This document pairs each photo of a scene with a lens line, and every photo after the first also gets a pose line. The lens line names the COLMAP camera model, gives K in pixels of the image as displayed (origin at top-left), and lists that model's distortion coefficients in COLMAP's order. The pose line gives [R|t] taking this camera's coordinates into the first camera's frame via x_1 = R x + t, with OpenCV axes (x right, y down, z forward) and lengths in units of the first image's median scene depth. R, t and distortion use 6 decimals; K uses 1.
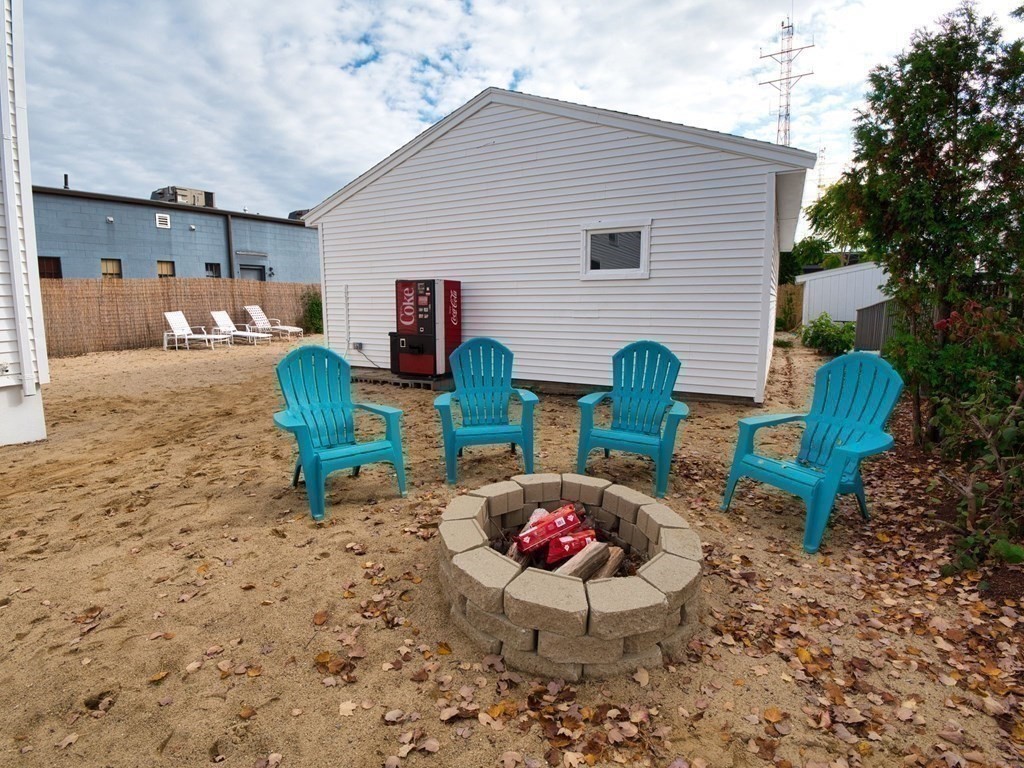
lens RADIAL K [[500.1, 0, 511.1], [0, 500.1, 377.2], [0, 0, 1]] dist [-0.030537, -0.019989]
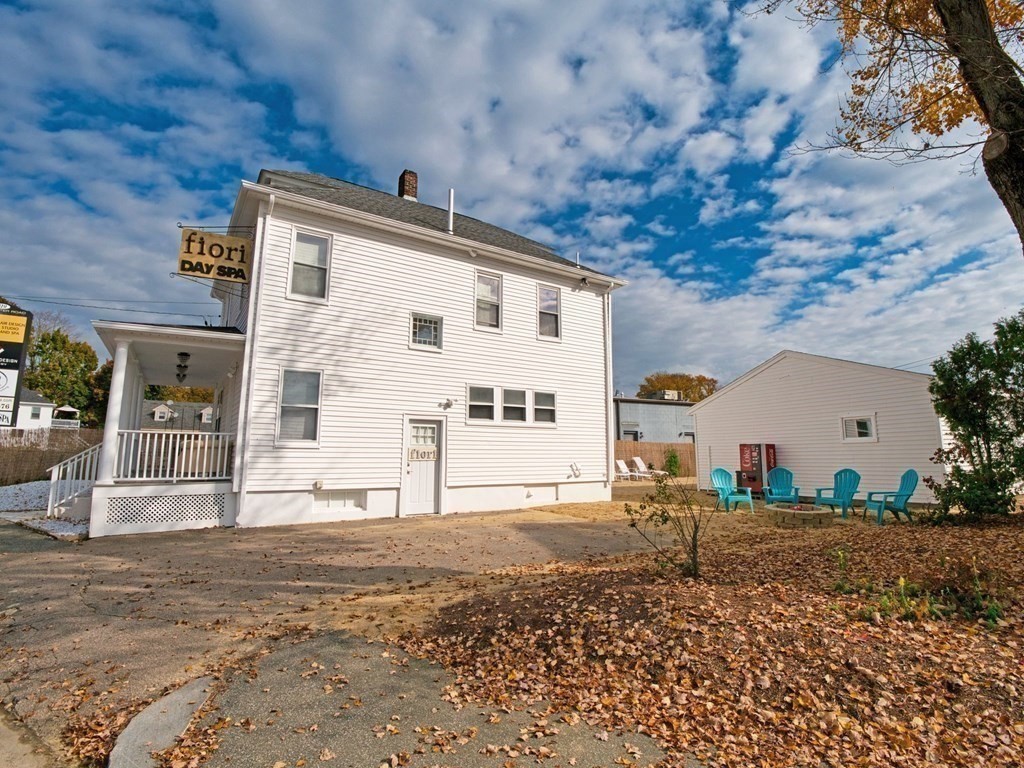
lens RADIAL K [[500.1, 0, 511.1], [0, 500.1, 377.2], [0, 0, 1]] dist [-0.030537, -0.019989]
pose [[0.819477, -0.085625, -0.566680, 0.168715], [-0.088848, 0.957842, -0.273212, 0.173616], [0.566184, 0.274239, 0.777322, -1.137743]]
